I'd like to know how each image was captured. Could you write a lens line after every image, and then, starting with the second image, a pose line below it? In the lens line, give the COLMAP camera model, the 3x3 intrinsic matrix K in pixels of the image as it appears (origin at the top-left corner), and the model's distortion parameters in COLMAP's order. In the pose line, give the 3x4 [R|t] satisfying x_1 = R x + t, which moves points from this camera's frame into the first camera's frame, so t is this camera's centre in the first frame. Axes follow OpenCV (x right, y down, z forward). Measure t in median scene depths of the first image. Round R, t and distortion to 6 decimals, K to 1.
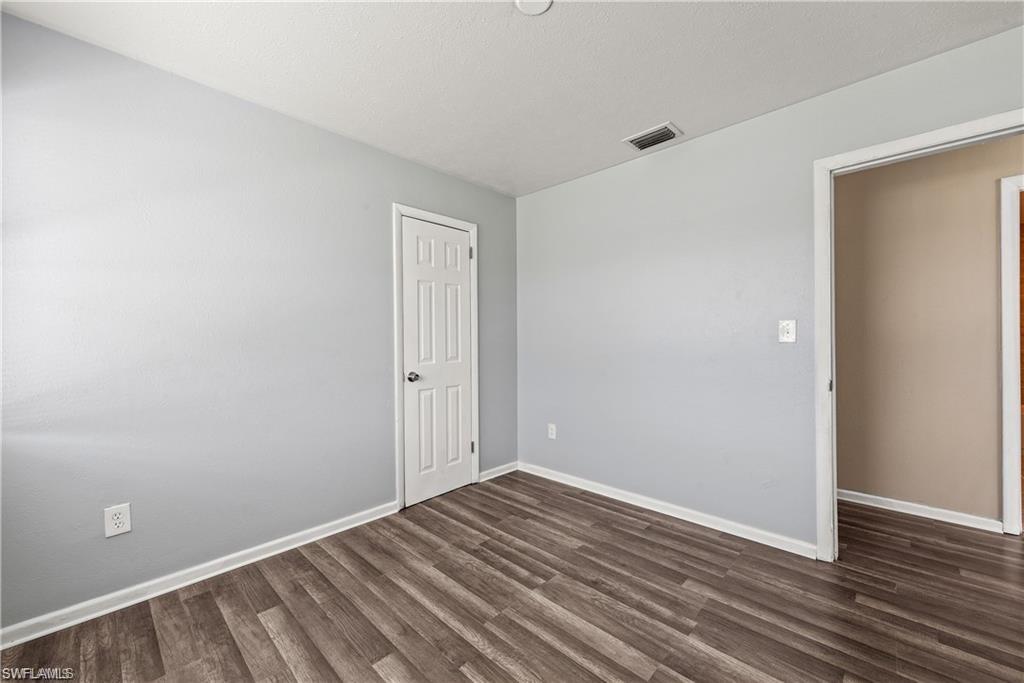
lens RADIAL K [[400.0, 0, 510.5], [0, 400.0, 341.7], [0, 0, 1]] dist [0.017739, -0.005292]
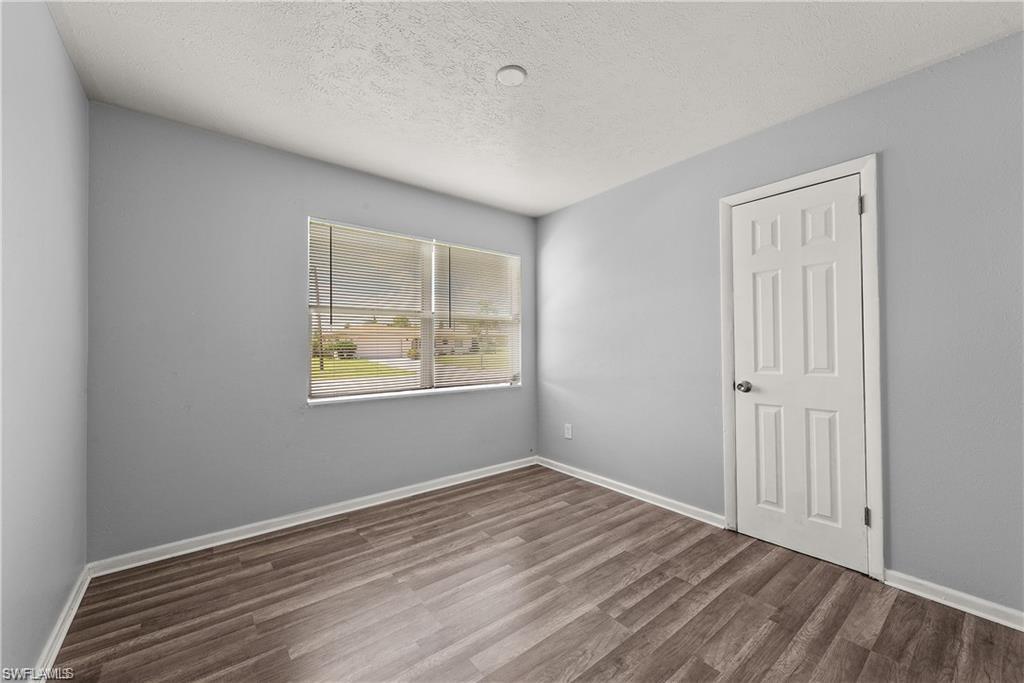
lens RADIAL K [[400.0, 0, 510.5], [0, 400.0, 341.7], [0, 0, 1]] dist [0.017739, -0.005292]
pose [[-0.135860, -0.003525, -0.990722, 0.859313], [0.001207, 0.999992, -0.003723, -0.008752], [0.990727, -0.001701, -0.135854, 0.768856]]
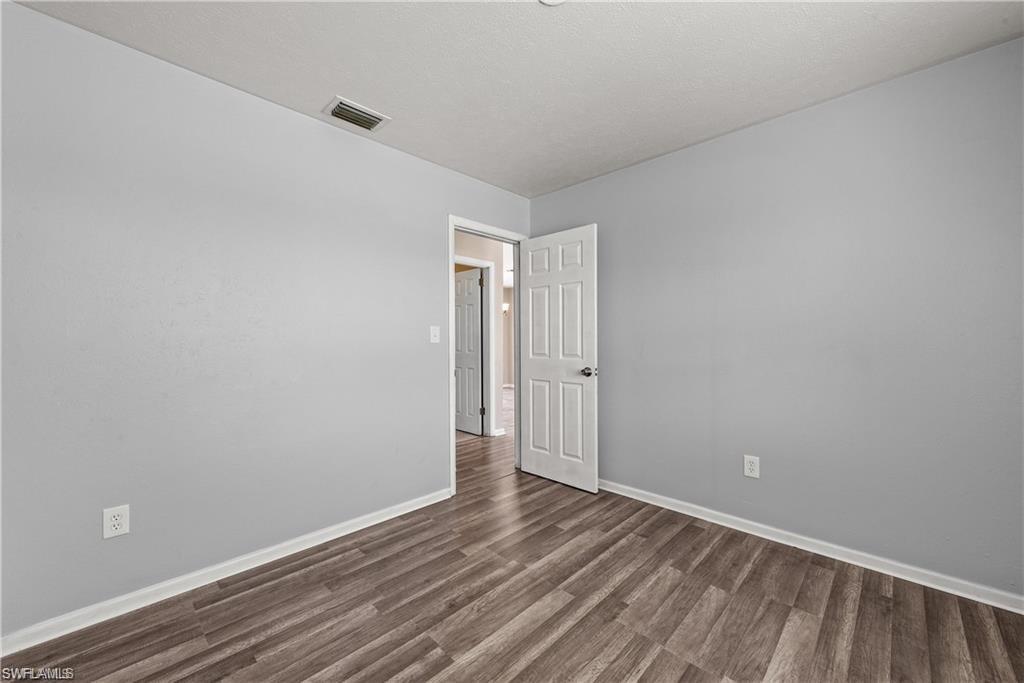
lens RADIAL K [[400.0, 0, 510.5], [0, 400.0, 341.7], [0, 0, 1]] dist [0.017739, -0.005292]
pose [[0.009366, 0.000356, 0.999956, -0.602353], [0.007260, 0.999974, -0.000424, -0.000996], [-0.999930, 0.007264, 0.009363, 0.727954]]
